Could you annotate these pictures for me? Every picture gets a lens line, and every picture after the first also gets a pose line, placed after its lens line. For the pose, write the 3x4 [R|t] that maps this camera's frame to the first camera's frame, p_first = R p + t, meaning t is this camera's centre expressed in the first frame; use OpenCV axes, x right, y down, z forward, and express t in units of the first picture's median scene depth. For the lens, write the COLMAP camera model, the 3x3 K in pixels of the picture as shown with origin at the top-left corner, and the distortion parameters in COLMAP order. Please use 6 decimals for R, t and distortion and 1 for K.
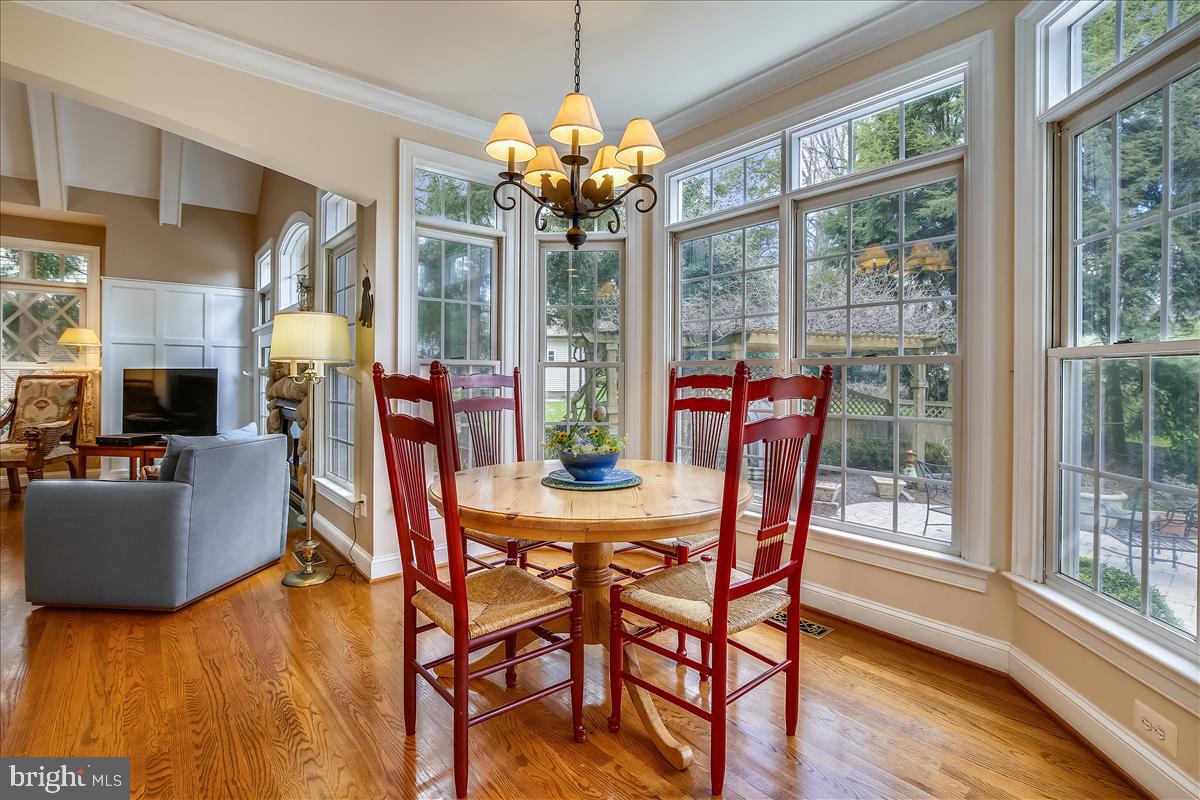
lens RADIAL K [[548.7, 0, 608.0], [0, 548.7, 385.8], [0, 0, 1]] dist [-0.026685, 0.007041]
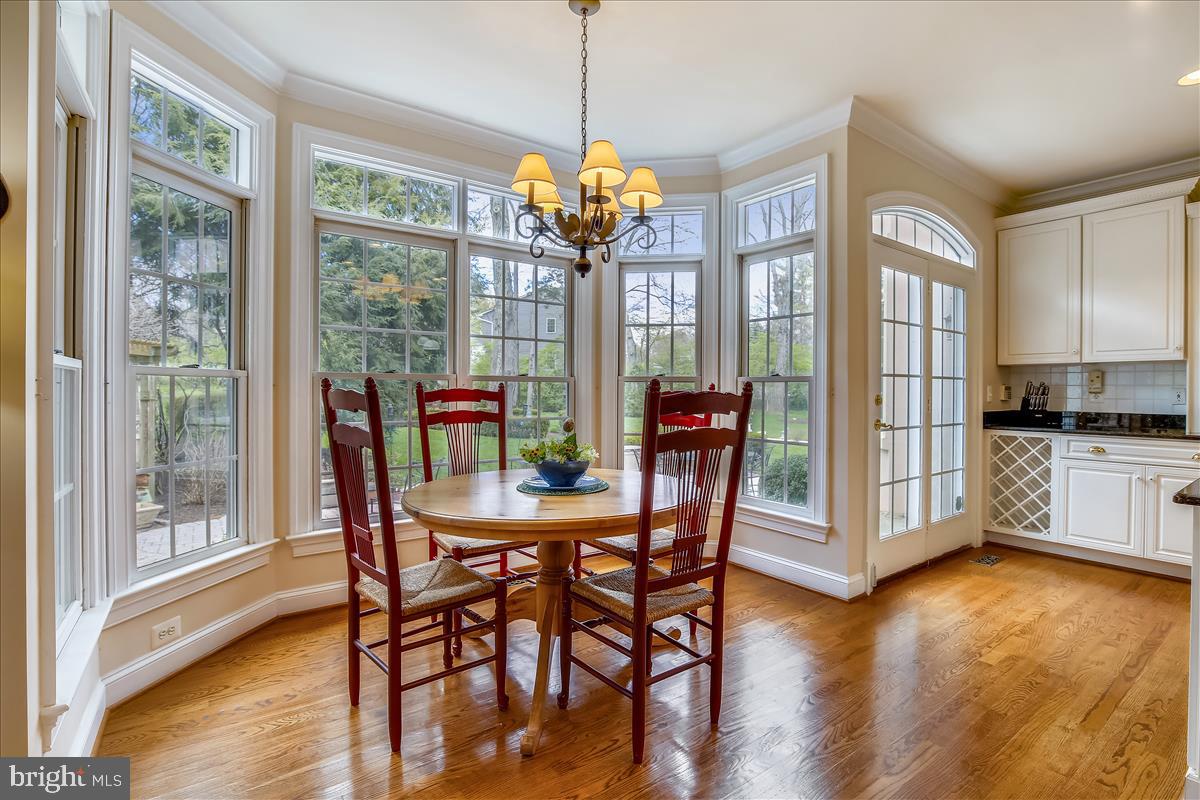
lens RADIAL K [[548.7, 0, 607.5], [0, 548.7, 398.2], [0, 0, 1]] dist [-0.026685, 0.007041]
pose [[0.077281, -0.016257, 0.996877, -0.441483], [0.016131, 0.999757, 0.015054, -0.005989], [-0.996879, 0.014917, 0.077524, 0.328931]]
